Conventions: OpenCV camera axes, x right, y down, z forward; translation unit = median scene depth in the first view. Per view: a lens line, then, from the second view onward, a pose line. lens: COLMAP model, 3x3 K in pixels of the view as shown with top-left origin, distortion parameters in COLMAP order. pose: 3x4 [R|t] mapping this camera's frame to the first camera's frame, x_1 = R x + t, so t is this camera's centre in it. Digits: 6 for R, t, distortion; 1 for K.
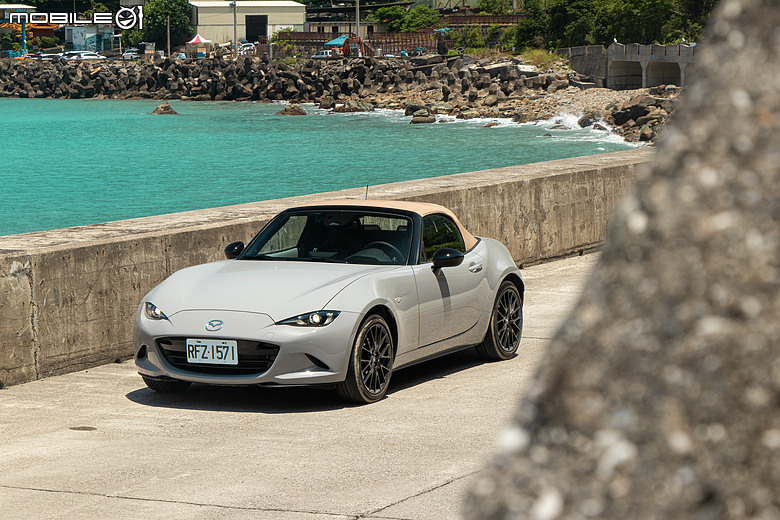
lens RADIAL K [[2589.0, 0, 389.9], [0, 2589.0, 259.5], [0, 0, 1]] dist [0.128689, 0.000000]
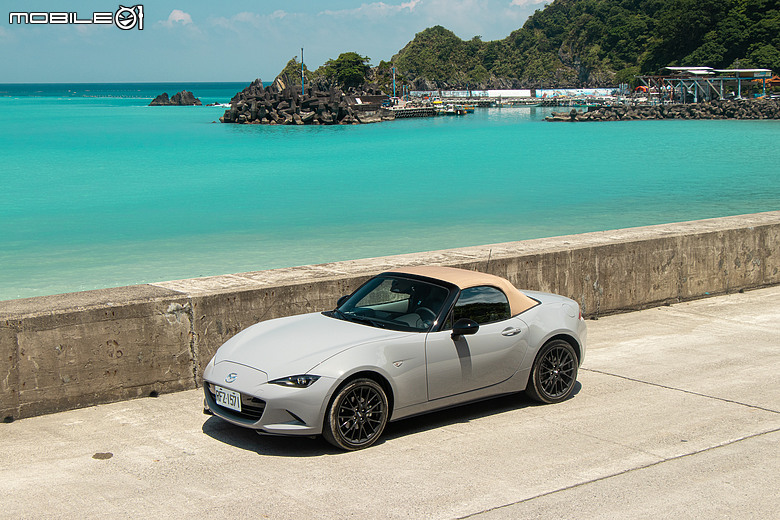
lens RADIAL K [[1296.8, 0, 390.2], [0, 1296.8, 260.8], [0, 0, 1]] dist [-0.014489, 0.000000]
pose [[0.903487, 0.060907, -0.424266, 0.245323], [-0.039215, 0.997447, 0.059683, -0.066313], [0.426818, -0.037285, 0.903569, 0.435215]]
